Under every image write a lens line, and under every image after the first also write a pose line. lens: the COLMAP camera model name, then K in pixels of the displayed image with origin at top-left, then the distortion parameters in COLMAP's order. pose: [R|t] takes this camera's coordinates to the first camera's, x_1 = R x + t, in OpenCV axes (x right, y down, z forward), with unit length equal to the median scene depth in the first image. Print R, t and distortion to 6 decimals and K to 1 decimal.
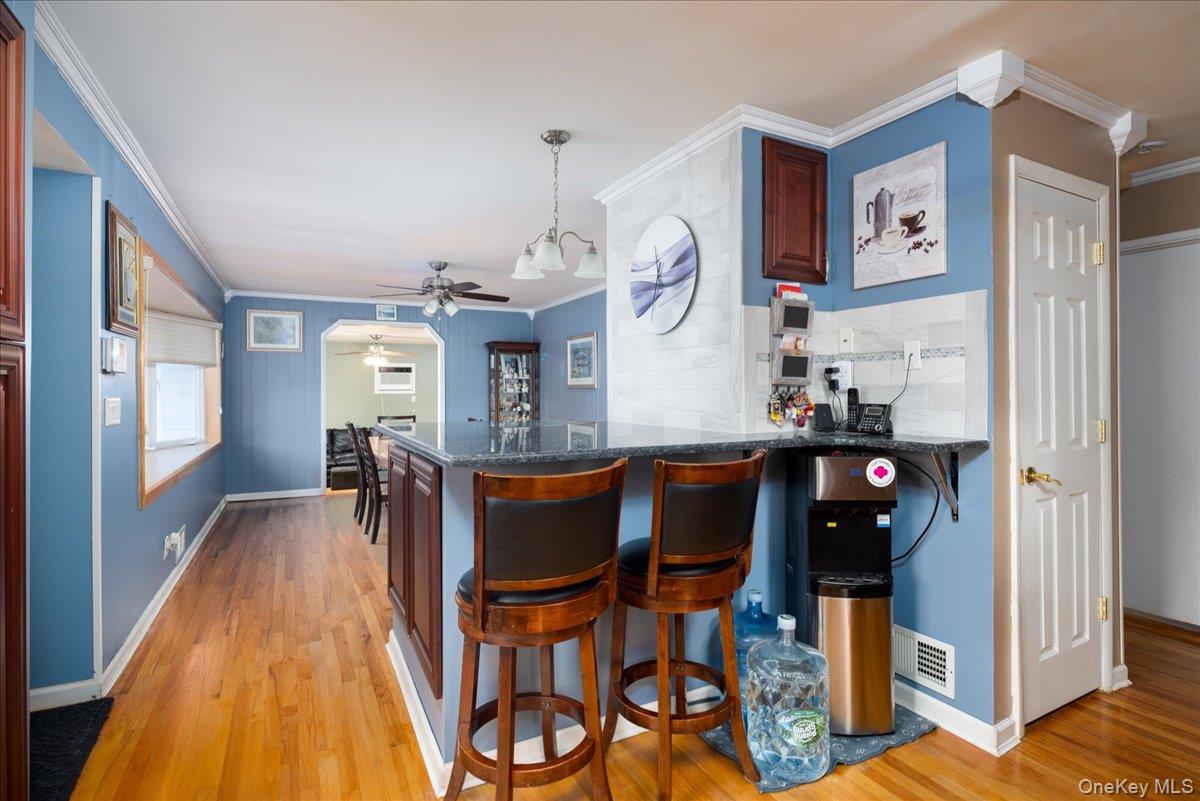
lens RADIAL K [[582.4, 0, 598.2], [0, 582.4, 391.4], [0, 0, 1]] dist [0.000065, 0.000129]
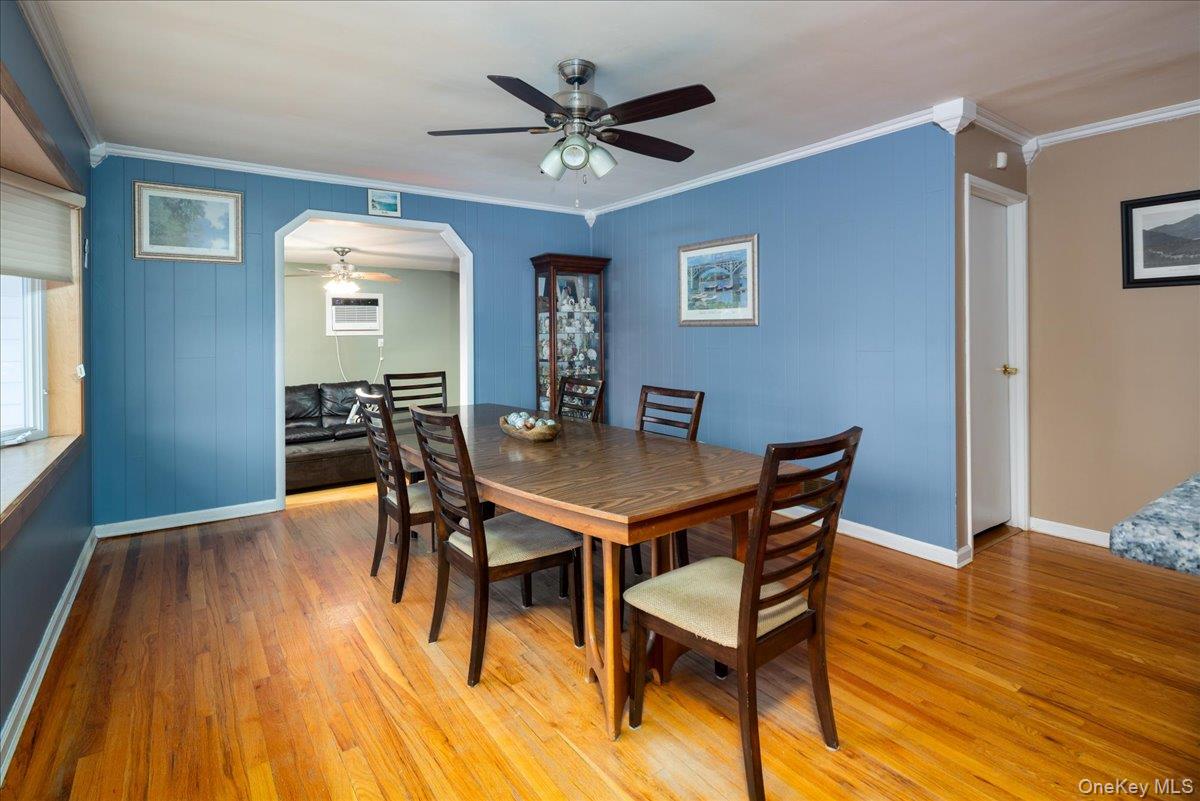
lens RADIAL K [[585.6, 0, 601.2], [0, 585.6, 334.0], [0, 0, 1]] dist [-0.002752, -0.000873]
pose [[0.989565, -0.003652, 0.144039, -0.235552], [0.003215, 0.999989, 0.003267, 0.001508], [-0.144049, -0.002769, 0.989567, 0.370789]]
